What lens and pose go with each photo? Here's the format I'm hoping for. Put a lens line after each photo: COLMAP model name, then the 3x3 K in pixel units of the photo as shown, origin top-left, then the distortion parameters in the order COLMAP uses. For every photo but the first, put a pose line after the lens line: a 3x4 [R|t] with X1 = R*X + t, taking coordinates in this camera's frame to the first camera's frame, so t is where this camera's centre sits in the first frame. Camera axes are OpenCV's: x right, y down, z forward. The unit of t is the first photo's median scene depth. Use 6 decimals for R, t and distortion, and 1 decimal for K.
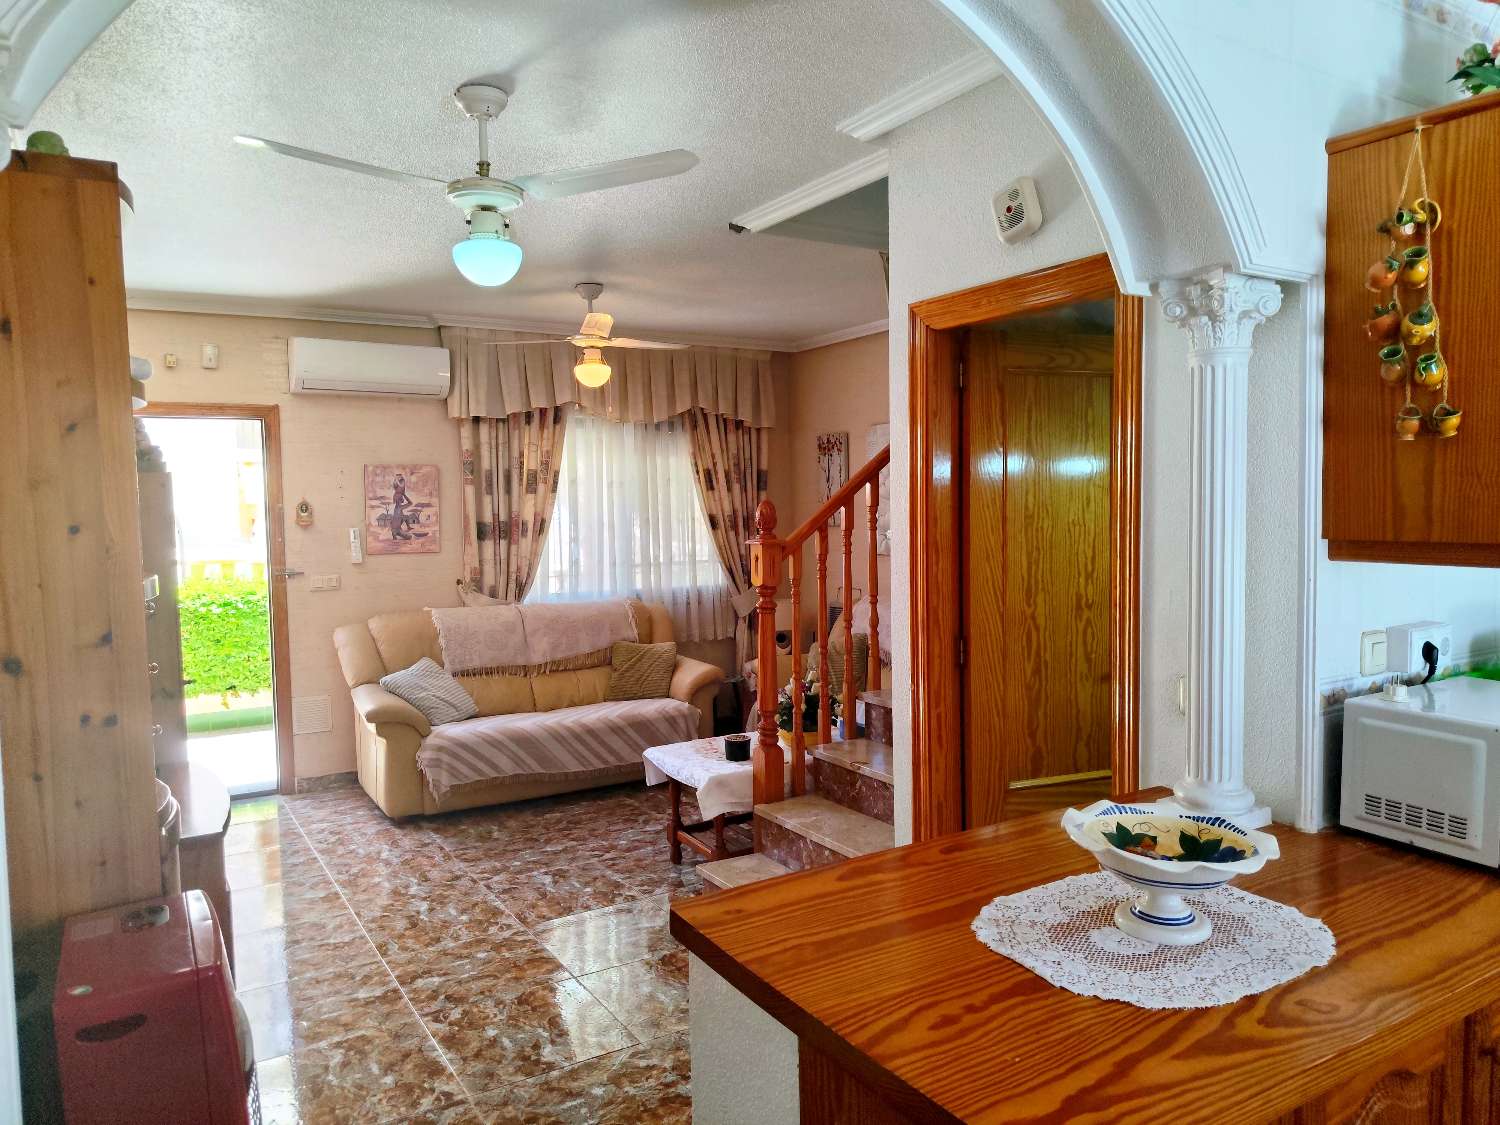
lens RADIAL K [[1038.8, 0, 750.0], [0, 1038.8, 562.5], [0, 0, 1]] dist [0.056928, -0.064338]
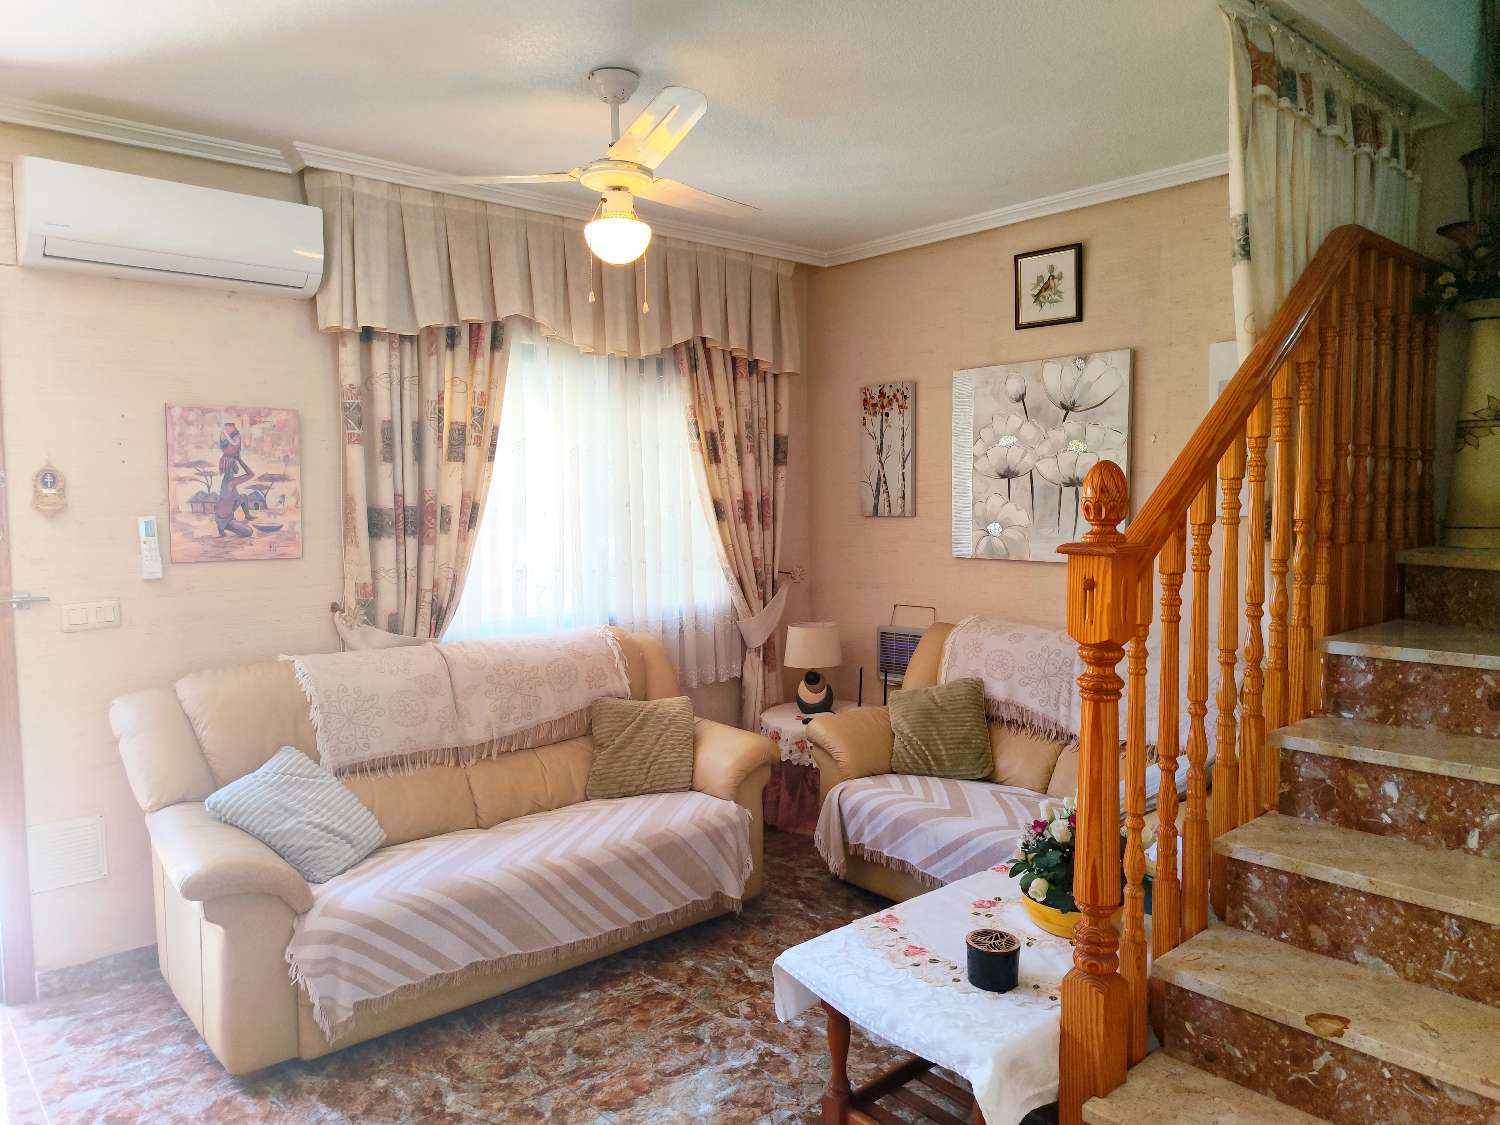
lens RADIAL K [[1045.7, 0, 750.0], [0, 1045.7, 562.5], [0, 0, 1]] dist [0.030248, -0.030196]
pose [[0.984069, -0.002675, 0.177768, -0.154333], [0.000837, 0.999945, 0.010413, -0.013410], [-0.177787, -0.010098, 0.984017, 0.371786]]
